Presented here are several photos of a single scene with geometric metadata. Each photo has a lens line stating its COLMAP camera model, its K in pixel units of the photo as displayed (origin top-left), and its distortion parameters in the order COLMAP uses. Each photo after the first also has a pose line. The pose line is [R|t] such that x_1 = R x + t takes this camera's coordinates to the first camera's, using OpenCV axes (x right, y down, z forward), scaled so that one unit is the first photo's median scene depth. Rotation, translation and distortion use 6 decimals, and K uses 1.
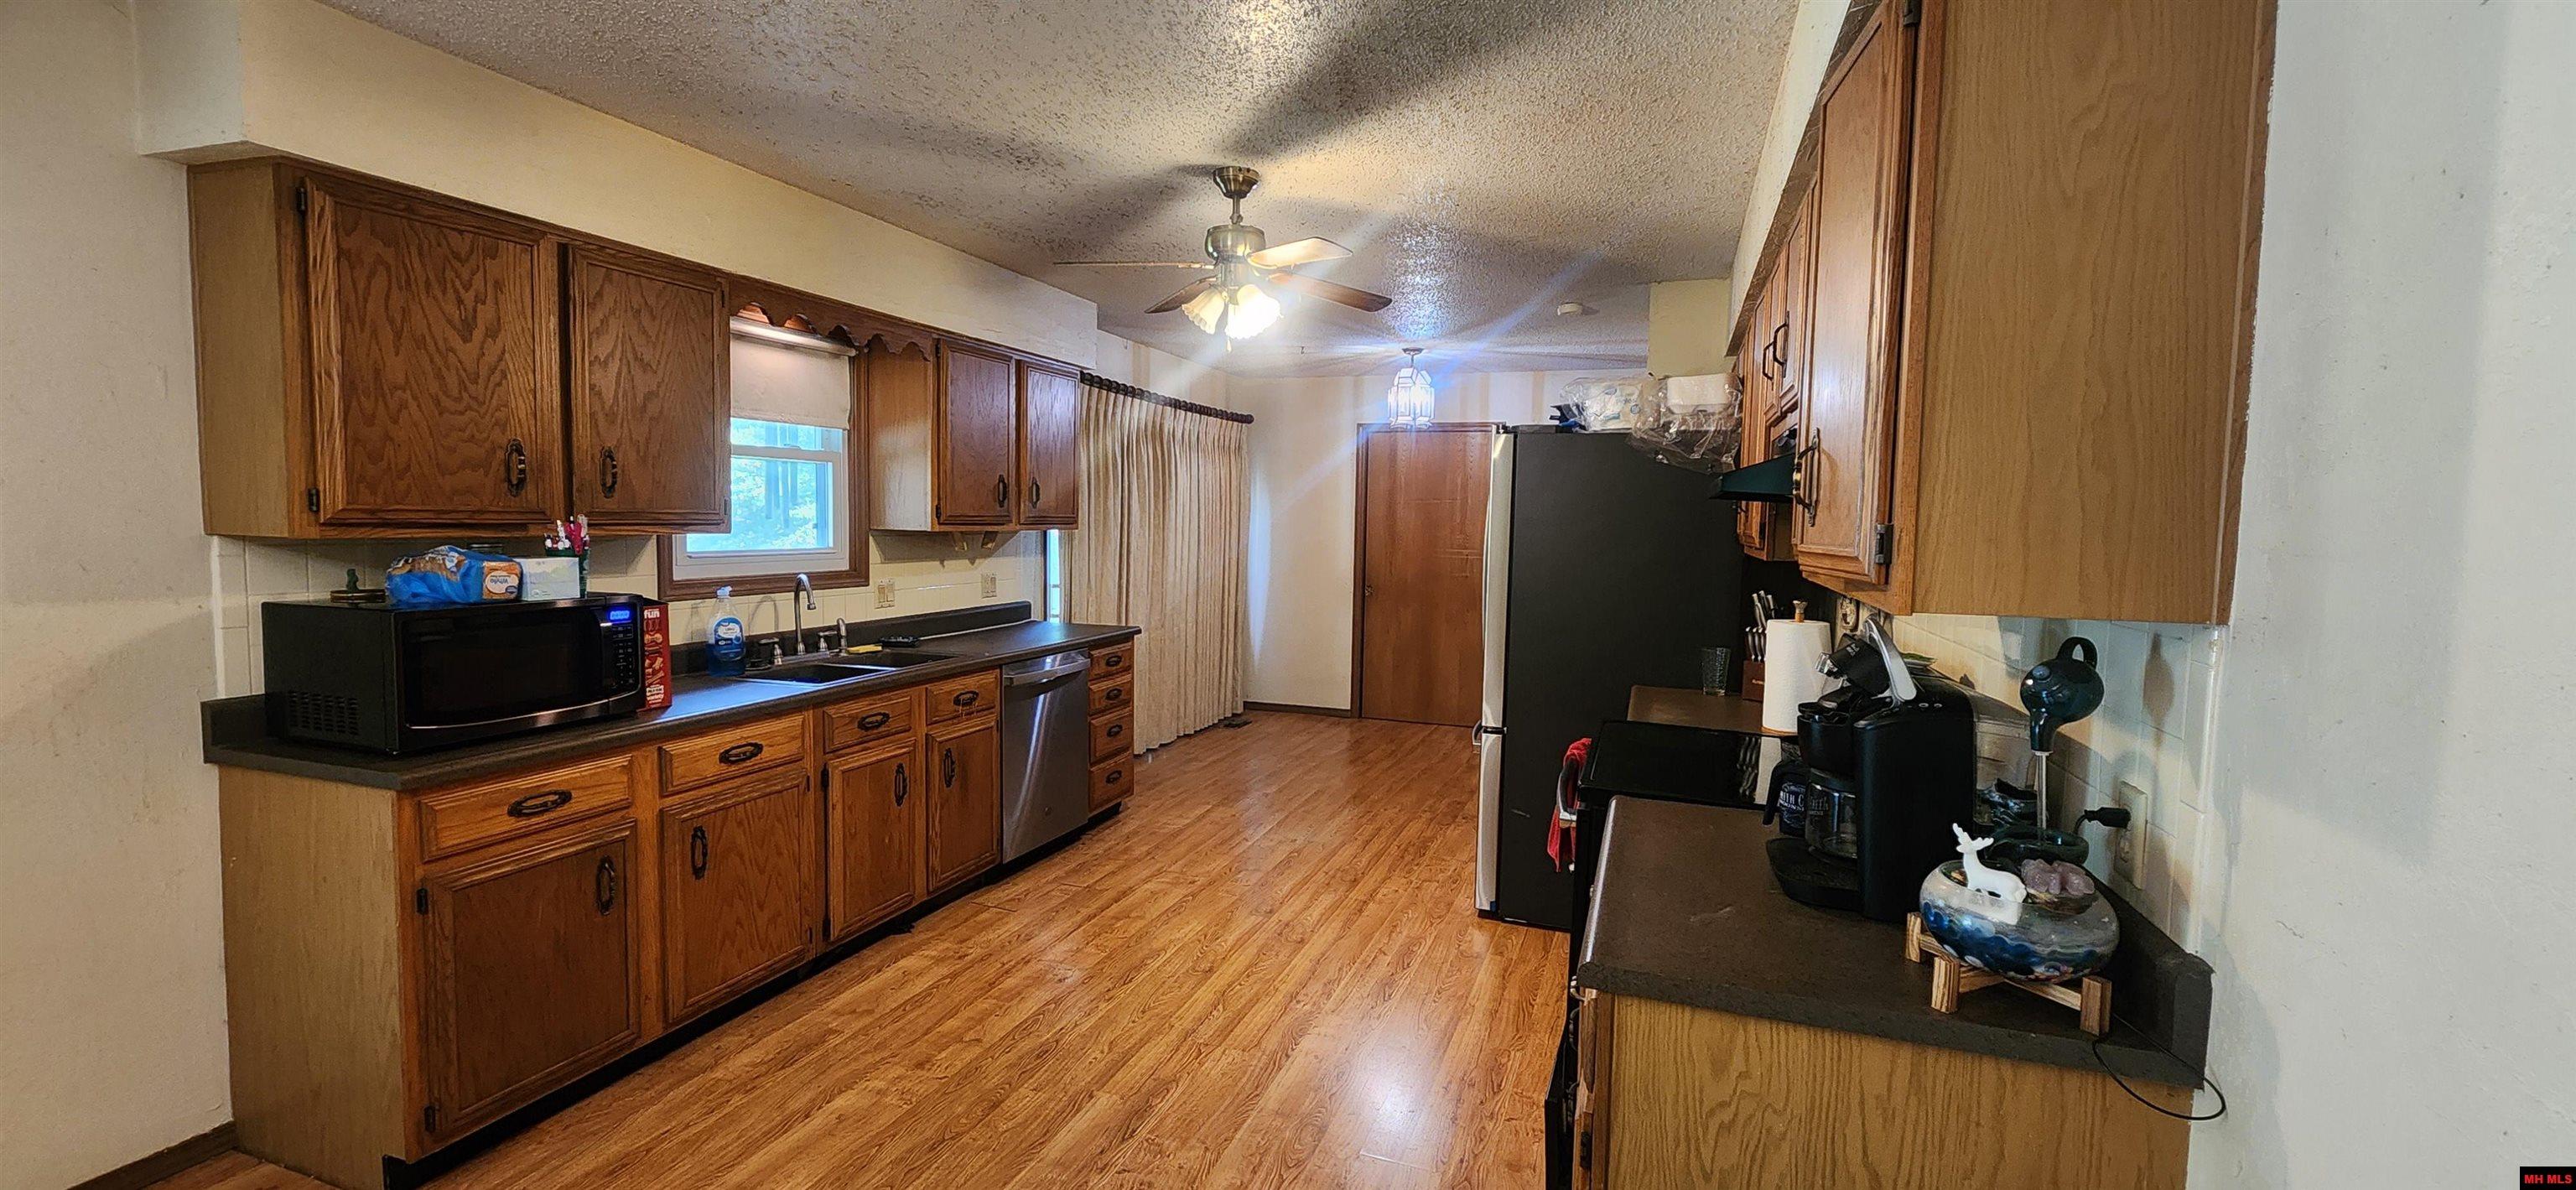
lens RADIAL K [[1045.3, 0, 1285.3], [0, 1045.3, 586.8], [0, 0, 1]] dist [0.000668, 0.000565]
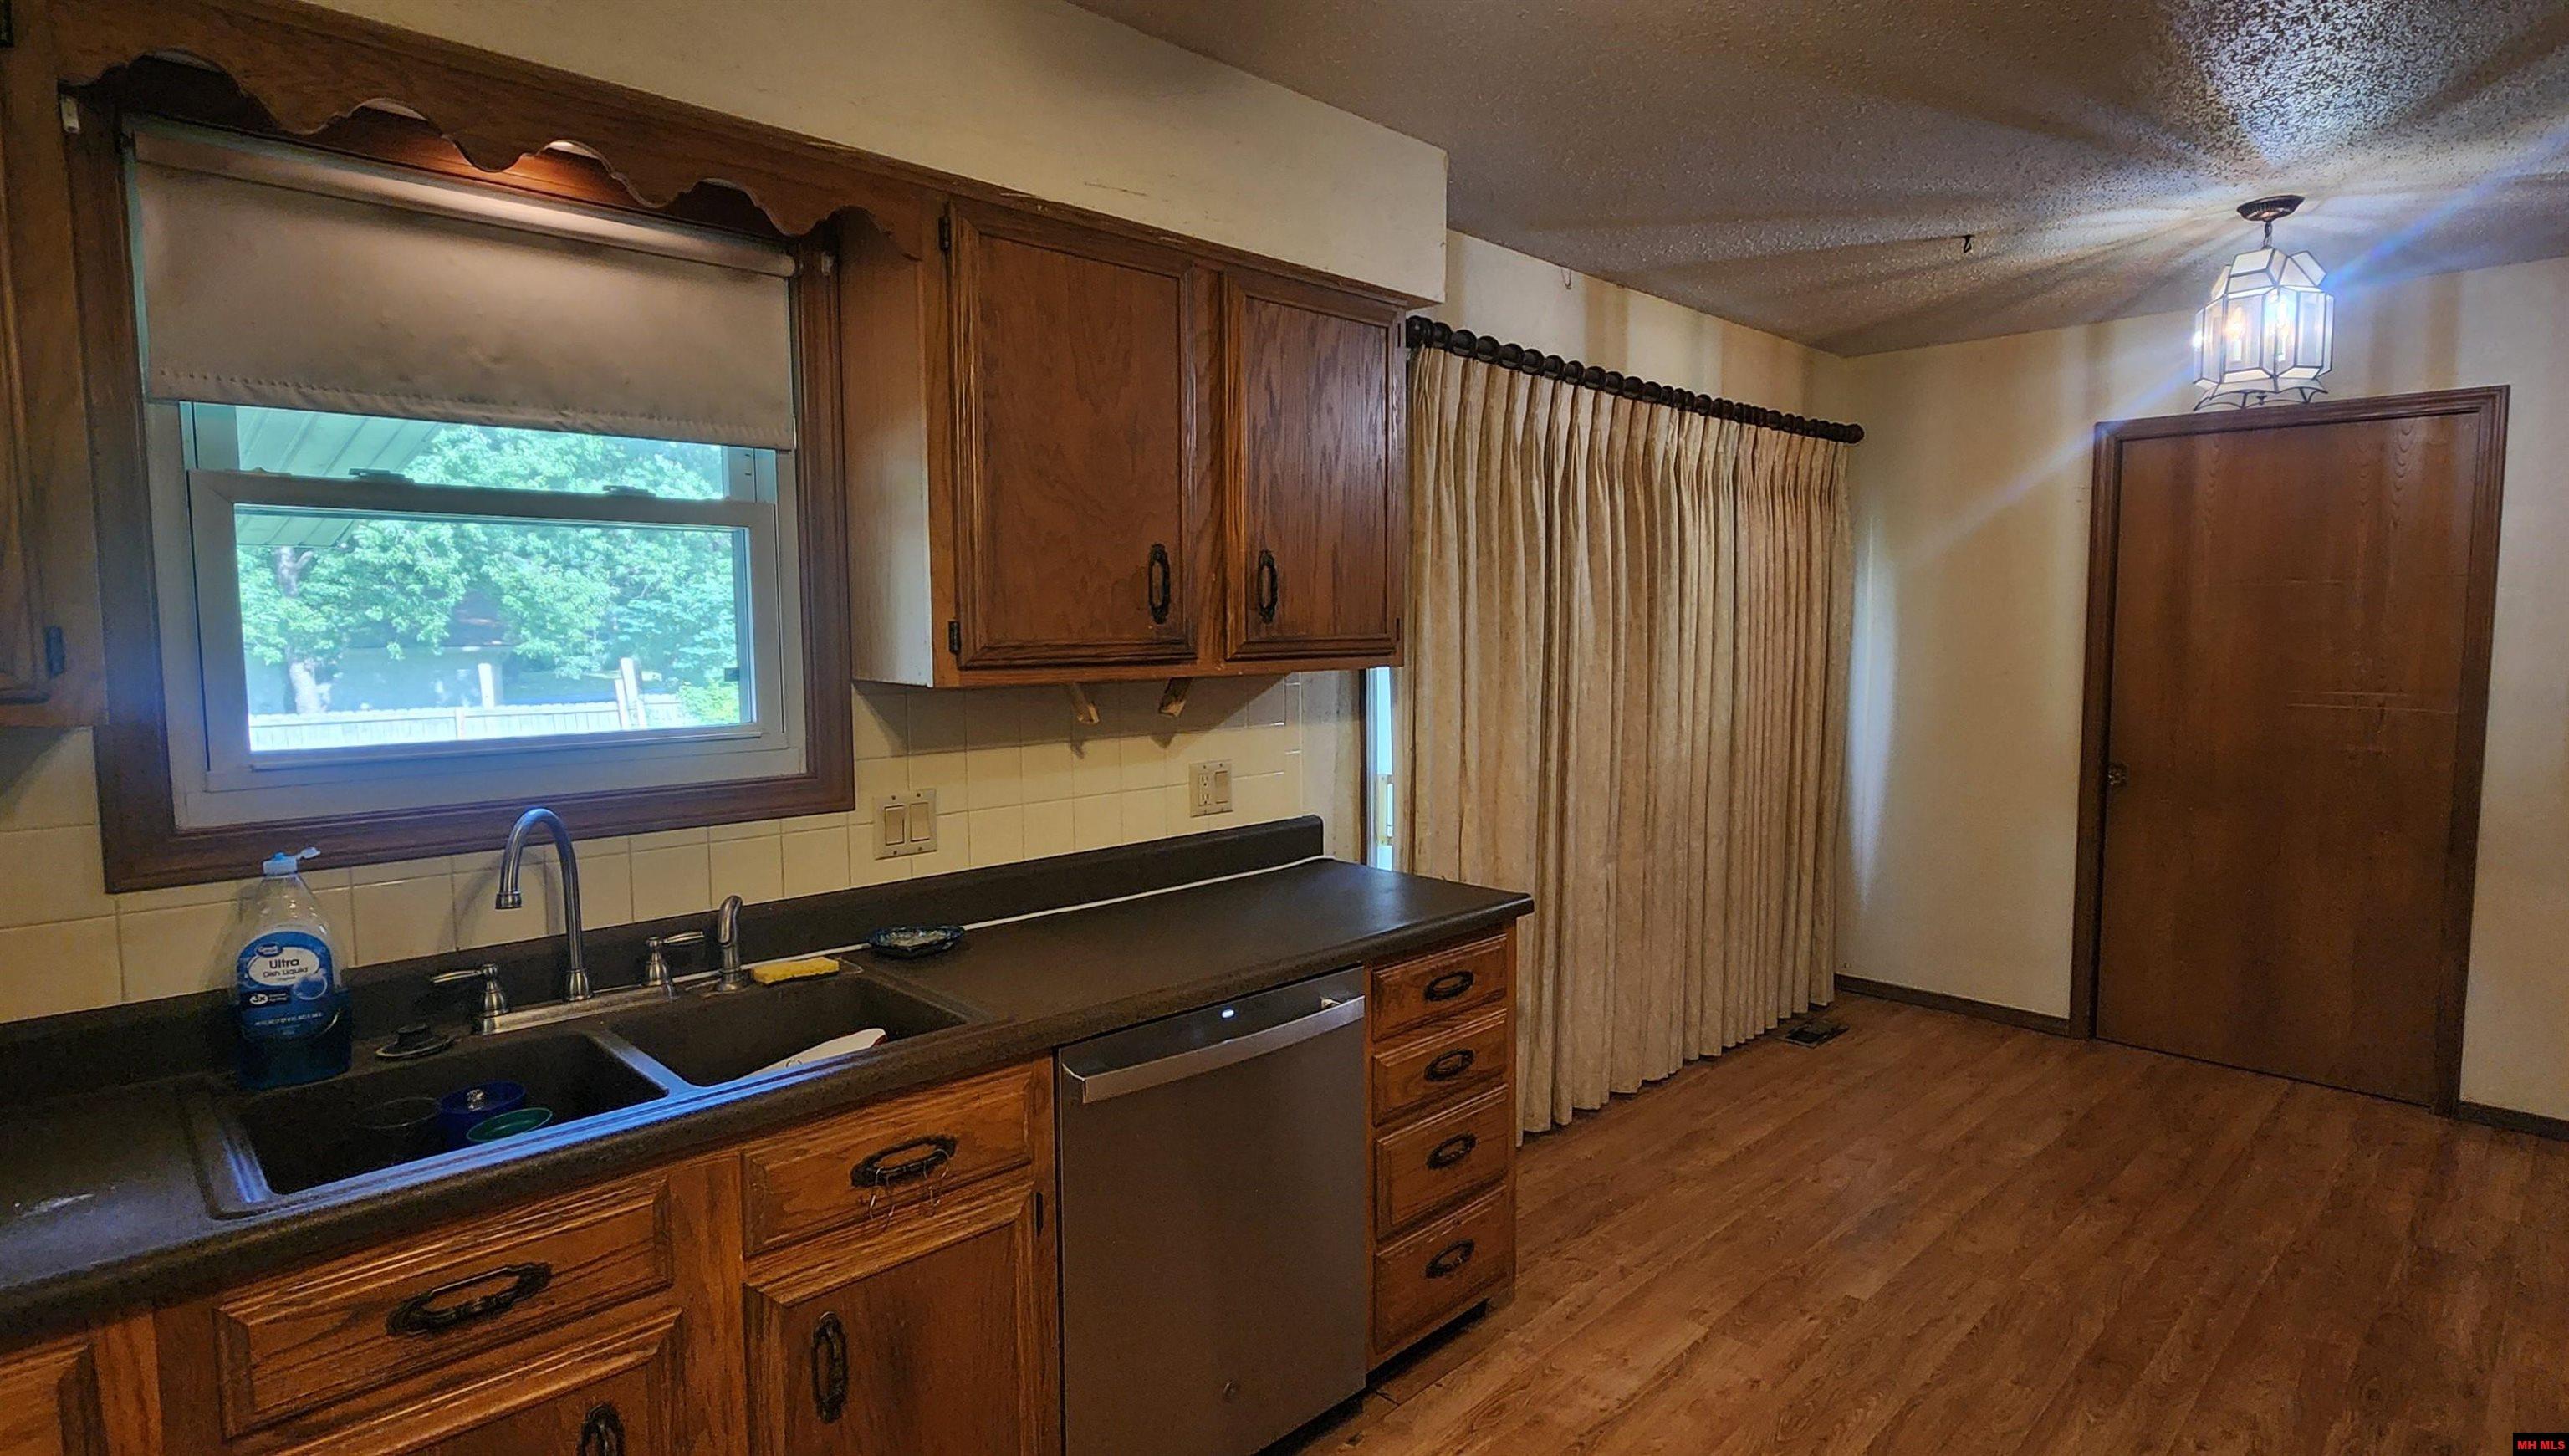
lens RADIAL K [[1277.3, 0, 1358.9], [0, 1277.3, 718.4], [0, 0, 1]] dist [0.002425, 0.000459]
pose [[0.909078, 0.014014, -0.416389, 0.014215], [-0.010123, 0.999882, 0.011551, -0.043886], [0.416502, -0.006285, 0.909113, 0.561464]]
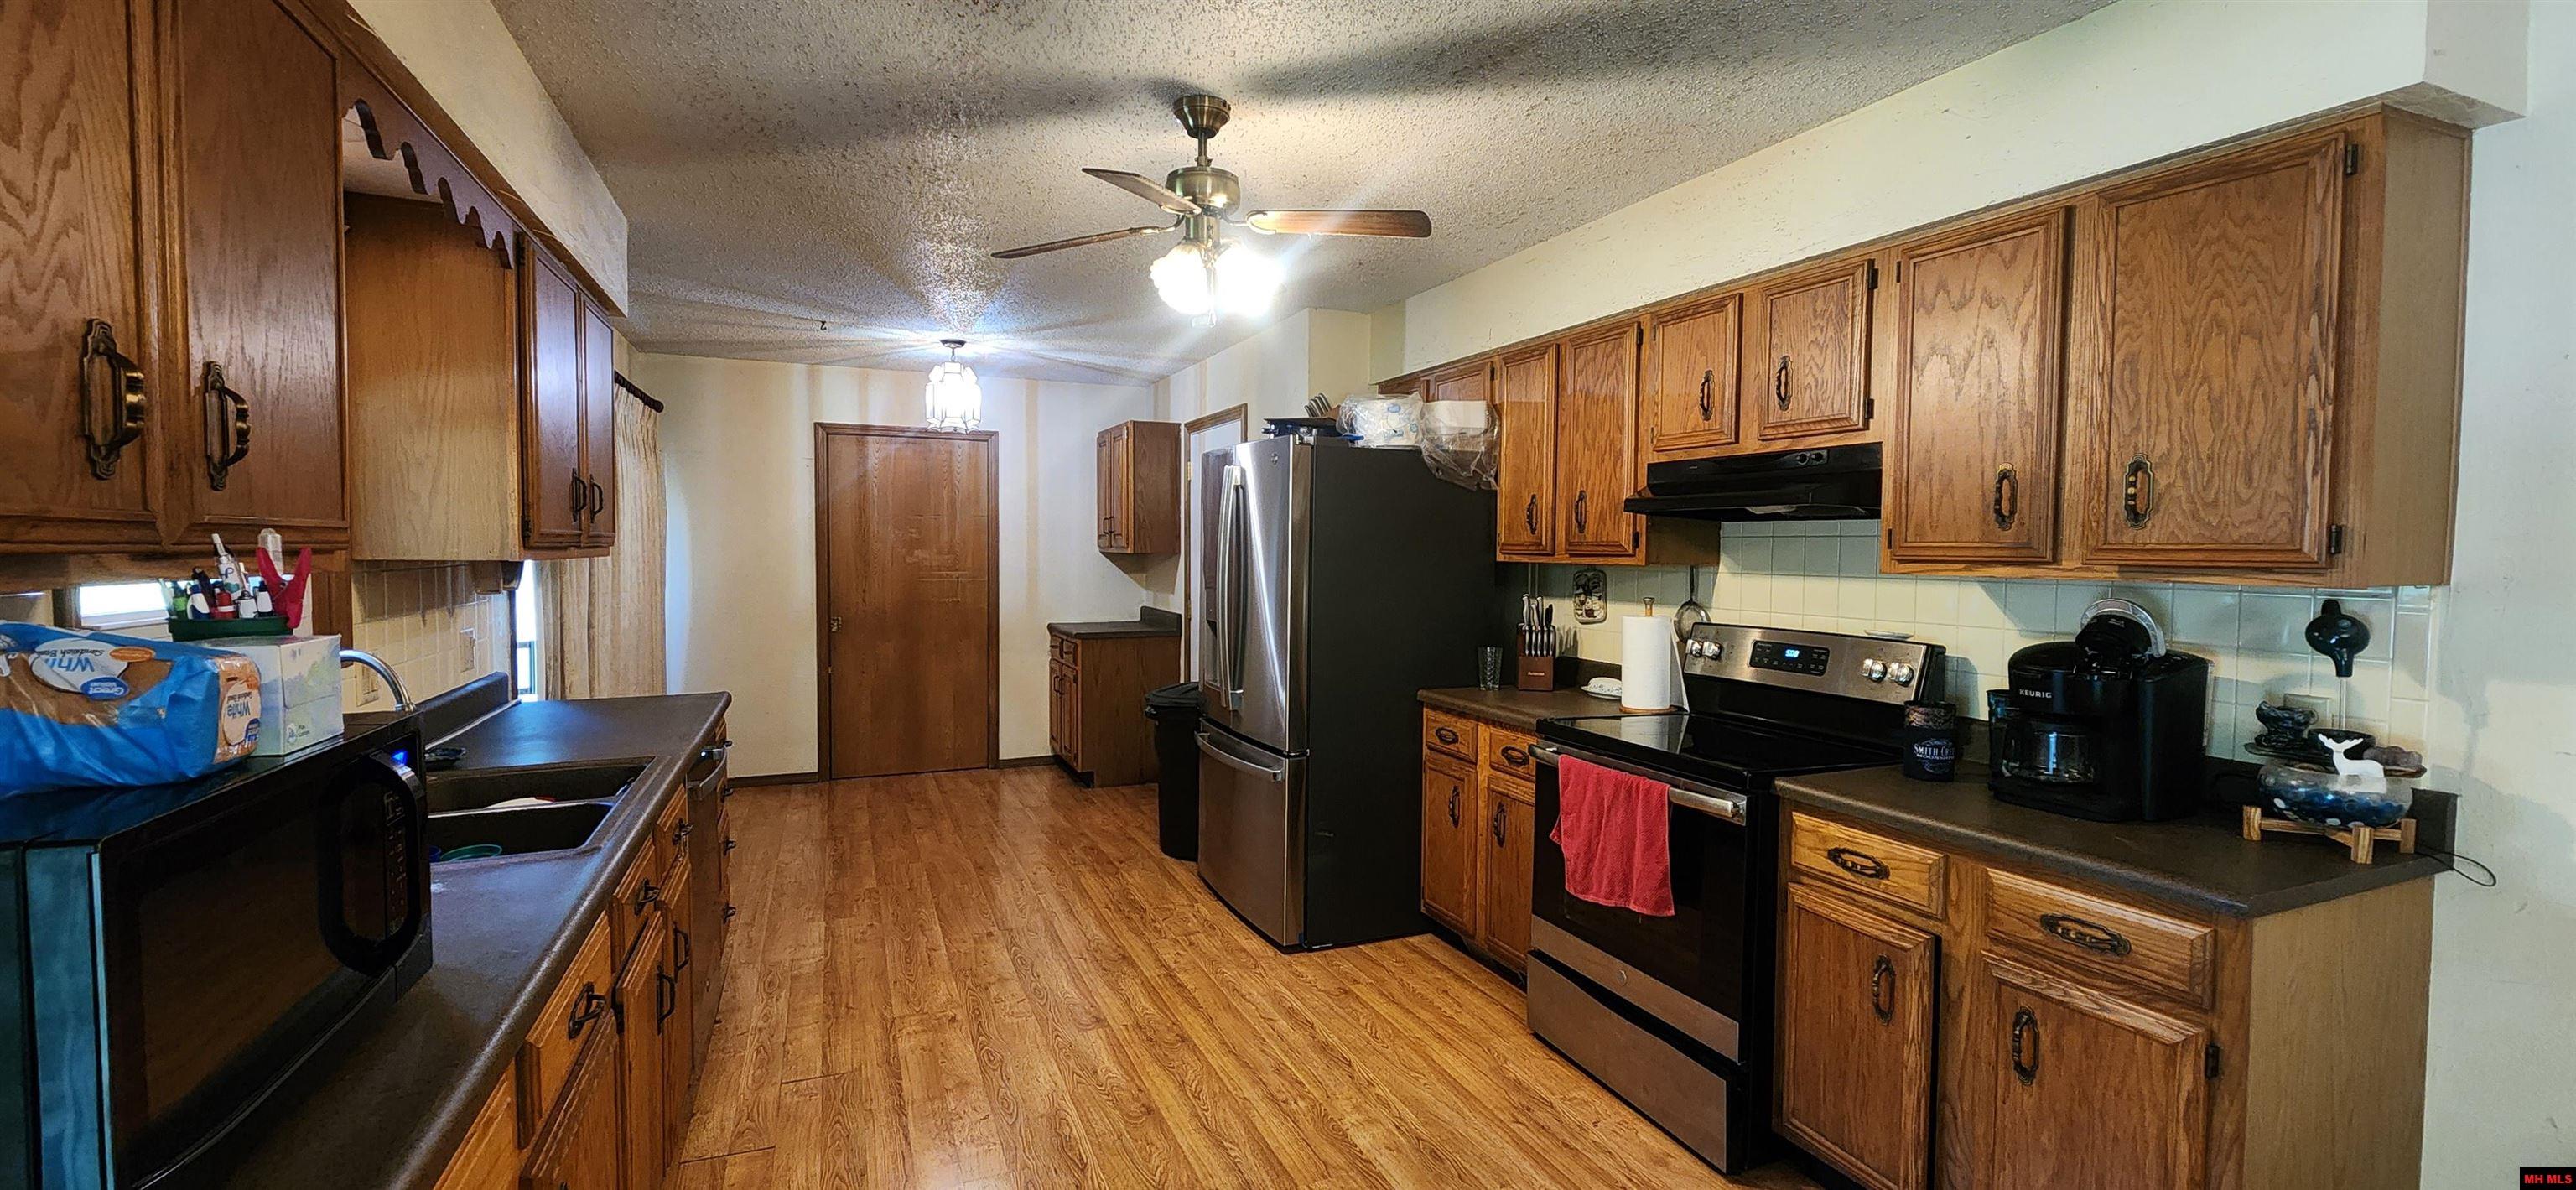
lens RADIAL K [[1045.3, 0, 1285.3], [0, 1045.3, 586.8], [0, 0, 1]] dist [0.000668, 0.000565]
pose [[0.729321, -0.041583, 0.682907, -0.385457], [0.054024, 0.998535, 0.003105, -0.016311], [-0.682035, 0.034629, 0.730499, 0.256532]]
